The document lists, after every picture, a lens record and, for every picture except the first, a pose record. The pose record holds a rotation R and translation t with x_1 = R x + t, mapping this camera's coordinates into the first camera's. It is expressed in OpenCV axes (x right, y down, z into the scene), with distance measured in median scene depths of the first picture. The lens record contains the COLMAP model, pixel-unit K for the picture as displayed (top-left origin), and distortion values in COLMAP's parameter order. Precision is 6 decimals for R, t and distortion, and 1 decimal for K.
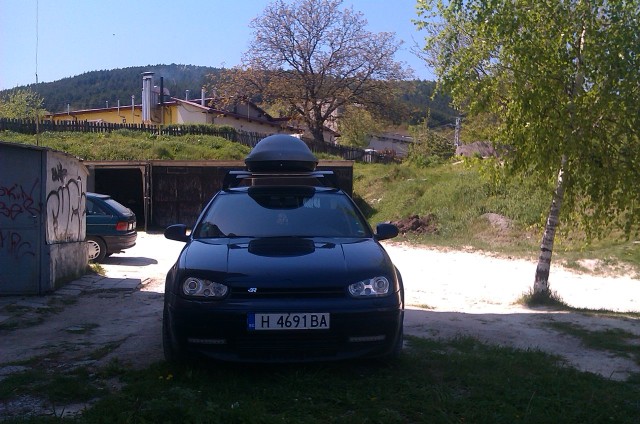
lens RADIAL K [[682.4, 0, 325.6], [0, 682.4, 212.7], [0, 0, 1]] dist [0.008668, 0.000000]
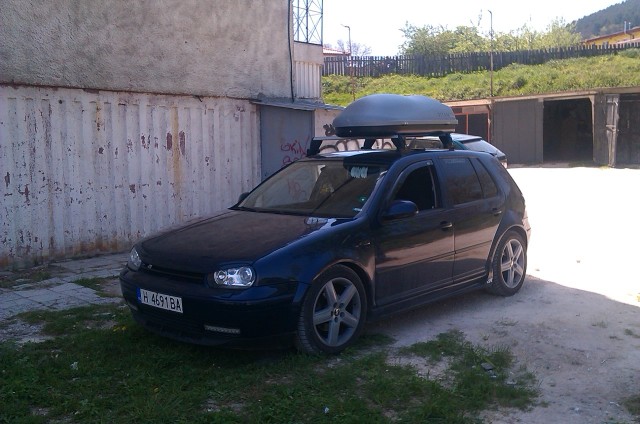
lens RADIAL K [[682.4, 0, 317.5], [0, 682.4, 211.0], [0, 0, 1]] dist [0.008668, 0.000000]
pose [[0.678845, 0.059601, -0.731859, 0.860849], [0.022634, 0.994528, 0.101986, -0.079730], [0.733933, -0.085798, 0.673781, 0.462584]]
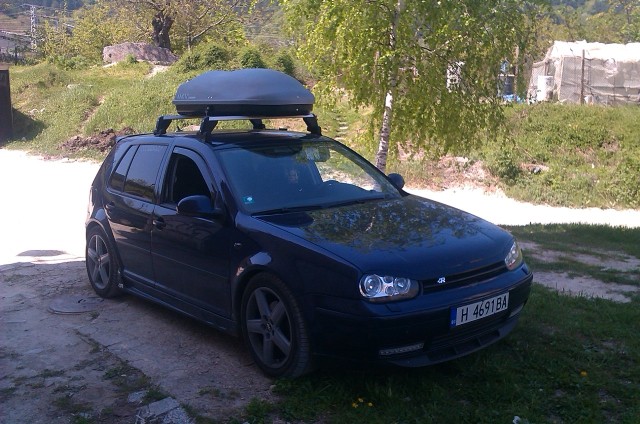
lens RADIAL K [[682.4, 0, 324.0], [0, 682.4, 214.7], [0, 0, 1]] dist [0.008668, 0.000000]
pose [[0.818354, -0.102829, 0.565441, -0.690699], [0.014459, 0.987236, 0.158609, -0.103194], [-0.574533, -0.121623, 0.809395, 0.401512]]
